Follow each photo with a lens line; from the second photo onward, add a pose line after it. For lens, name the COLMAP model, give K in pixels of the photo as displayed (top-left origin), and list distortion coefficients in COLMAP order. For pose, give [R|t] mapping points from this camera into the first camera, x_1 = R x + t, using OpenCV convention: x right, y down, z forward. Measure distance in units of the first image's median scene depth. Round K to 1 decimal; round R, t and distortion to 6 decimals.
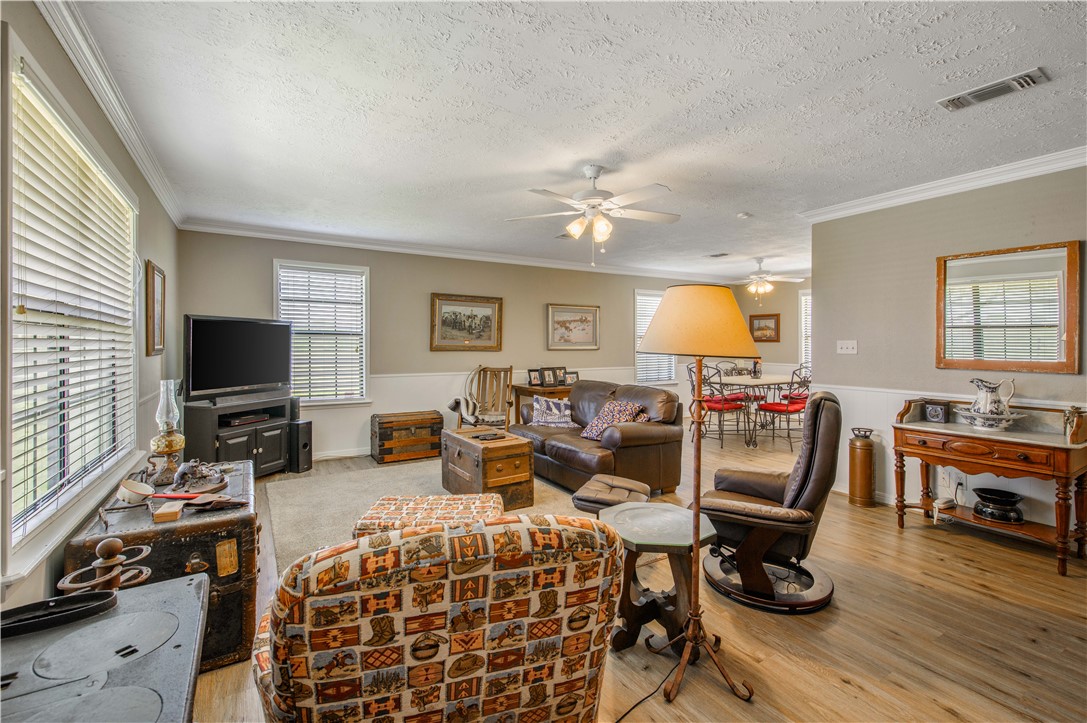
lens RADIAL K [[475.4, 0, 546.5], [0, 475.4, 352.1], [0, 0, 1]] dist [0.003087, 0.000274]
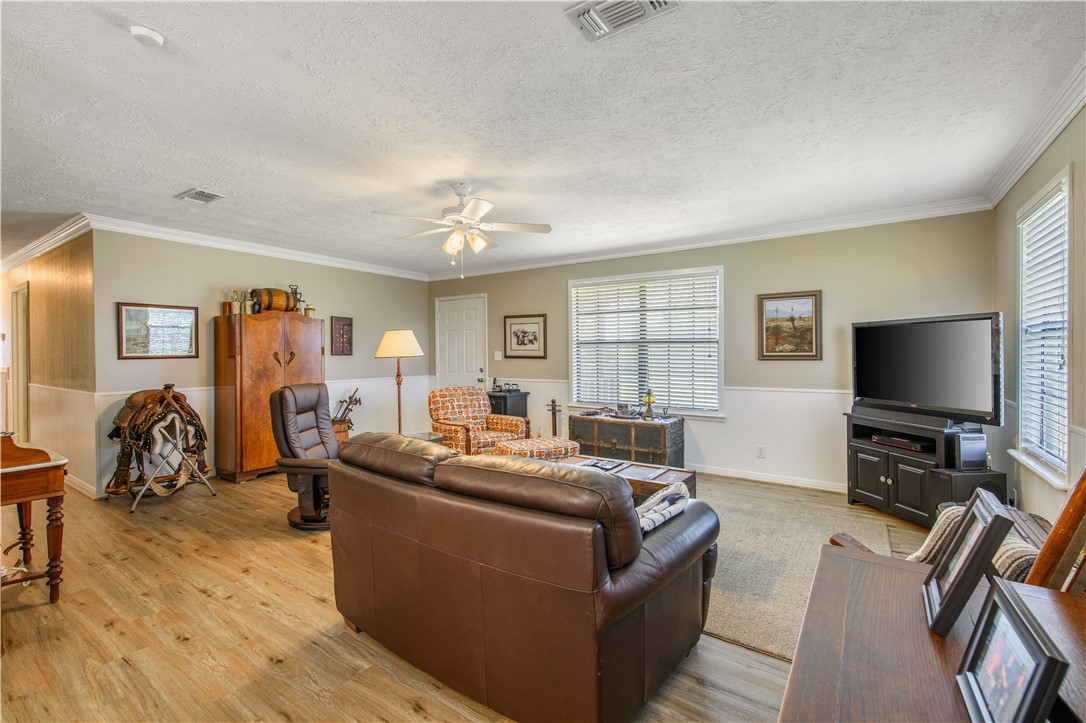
lens RADIAL K [[483.7, 0, 539.8], [0, 483.7, 356.9], [0, 0, 1]] dist [0.003766, 0.000177]
pose [[-0.914903, 0.005398, -0.403638, 0.199809], [-0.004950, 0.999685, 0.024588, -0.017278], [0.403644, 0.024494, -0.914588, 1.090466]]
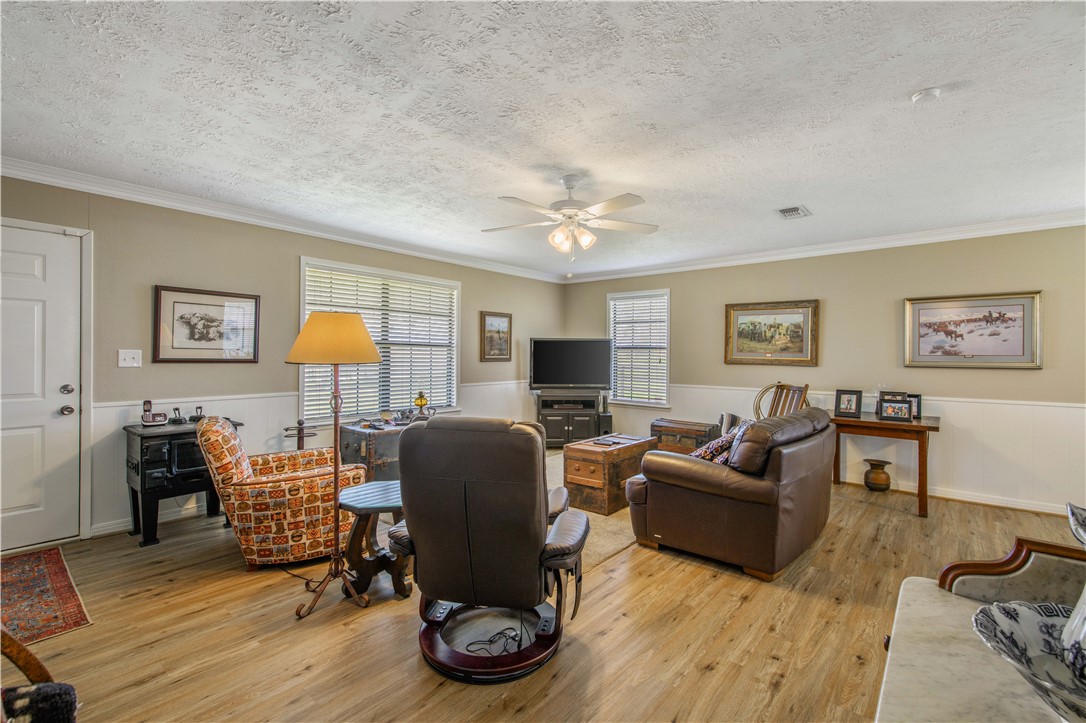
lens RADIAL K [[471.2, 0, 556.8], [0, 471.2, 357.4], [0, 0, 1]] dist [0.001690, -0.000059]
pose [[0.330052, 0.005207, -0.943948, 0.537957], [-0.024345, 0.999699, -0.002998, -0.004480], [0.943649, 0.023970, 0.330079, 0.345935]]
